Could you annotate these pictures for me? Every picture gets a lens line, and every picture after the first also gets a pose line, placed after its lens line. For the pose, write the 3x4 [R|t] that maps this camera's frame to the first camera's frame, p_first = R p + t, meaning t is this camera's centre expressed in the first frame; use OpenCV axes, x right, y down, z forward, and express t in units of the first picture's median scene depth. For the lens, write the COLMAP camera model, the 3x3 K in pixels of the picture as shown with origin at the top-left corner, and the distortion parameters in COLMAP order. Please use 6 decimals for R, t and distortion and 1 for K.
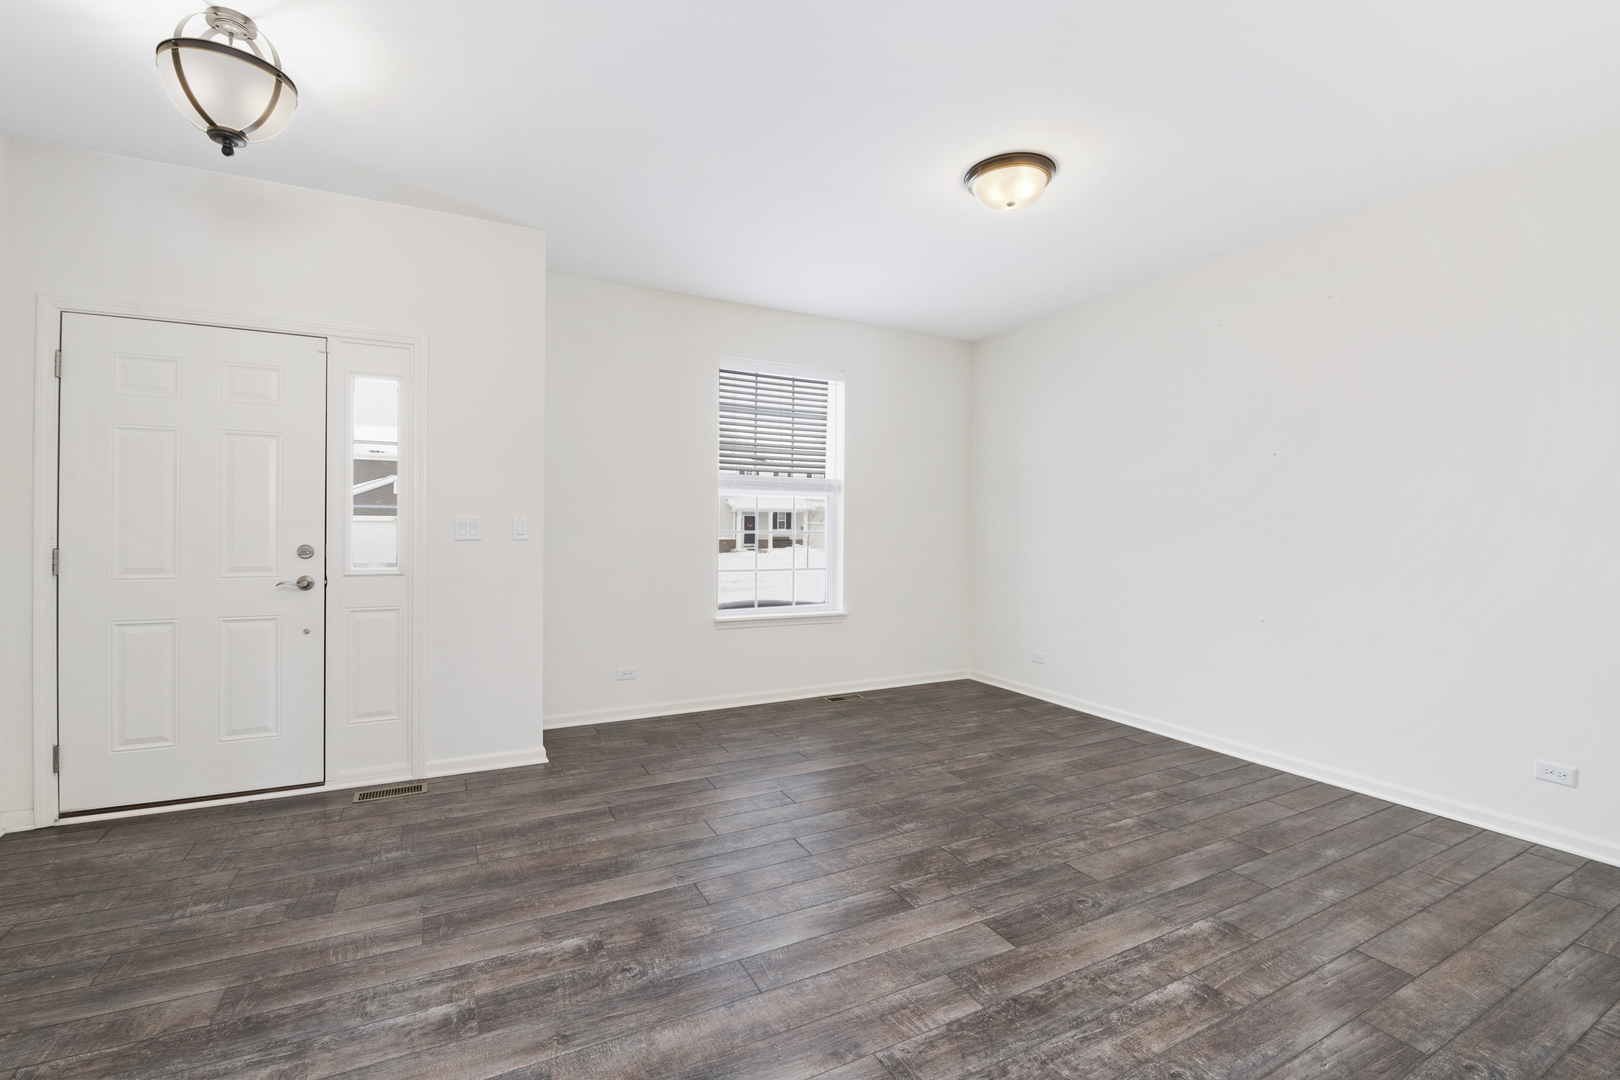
lens RADIAL K [[705.2, 0, 806.4], [0, 705.2, 534.5], [0, 0, 1]] dist [-0.007933, -0.003354]
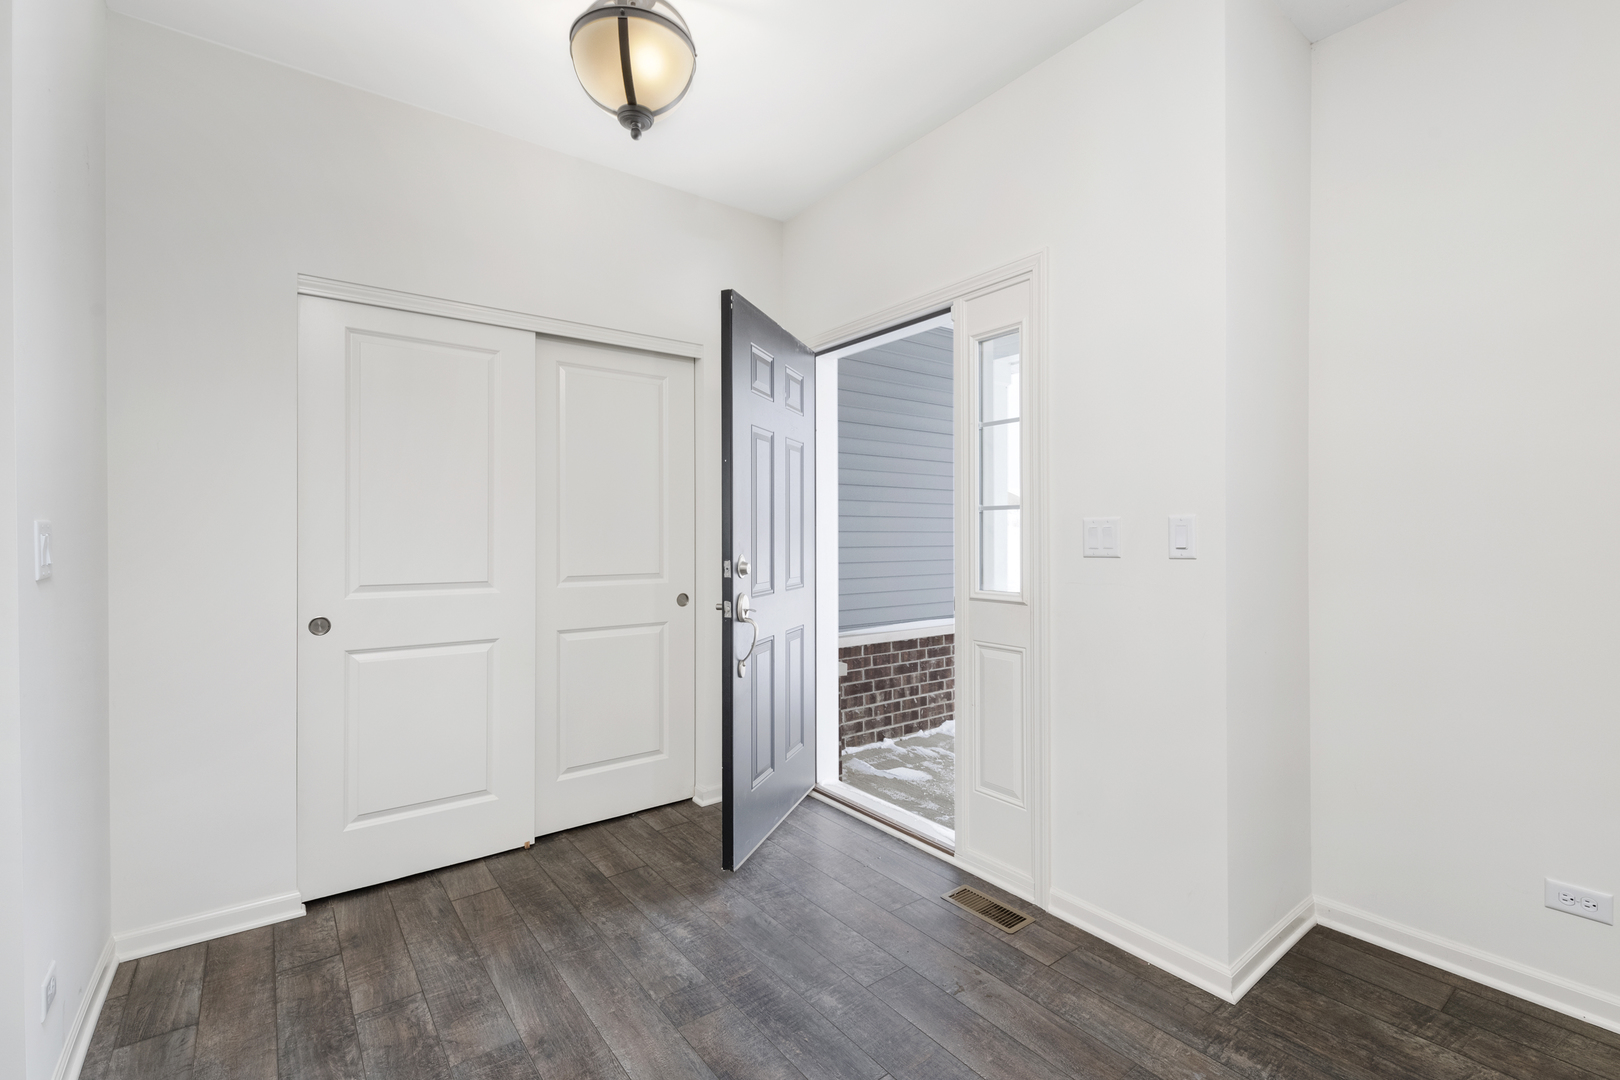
lens RADIAL K [[705.2, 0, 805.3], [0, 705.2, 538.1], [0, 0, 1]] dist [-0.007933, -0.003354]
pose [[0.169355, -0.003857, -0.985548, 0.112611], [-0.005220, 0.999975, -0.004810, -0.005675], [0.985541, 0.005959, 0.169331, 0.939462]]
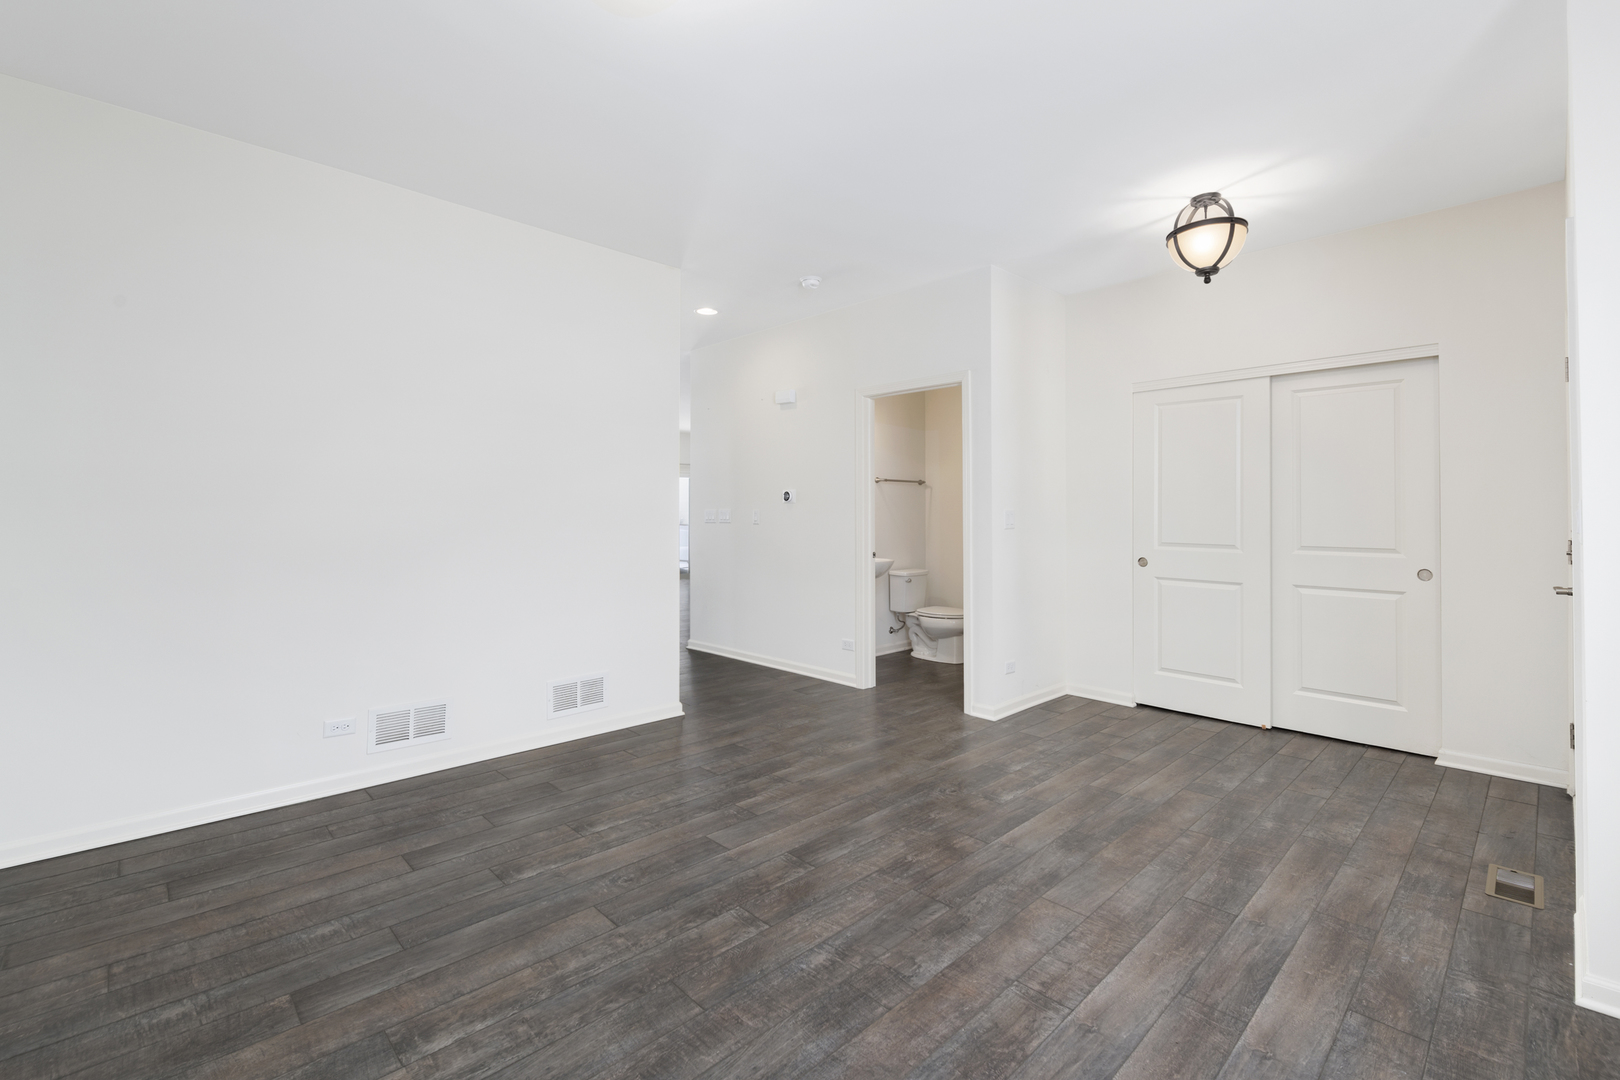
lens RADIAL K [[705.2, 0, 812.3], [0, 705.2, 509.6], [0, 0, 1]] dist [-0.007933, -0.003354]
pose [[-0.958189, -0.012609, -0.285857, 0.424849], [-0.013719, 0.999904, 0.001881, -0.016560], [0.285806, 0.005724, -0.958270, 1.999174]]
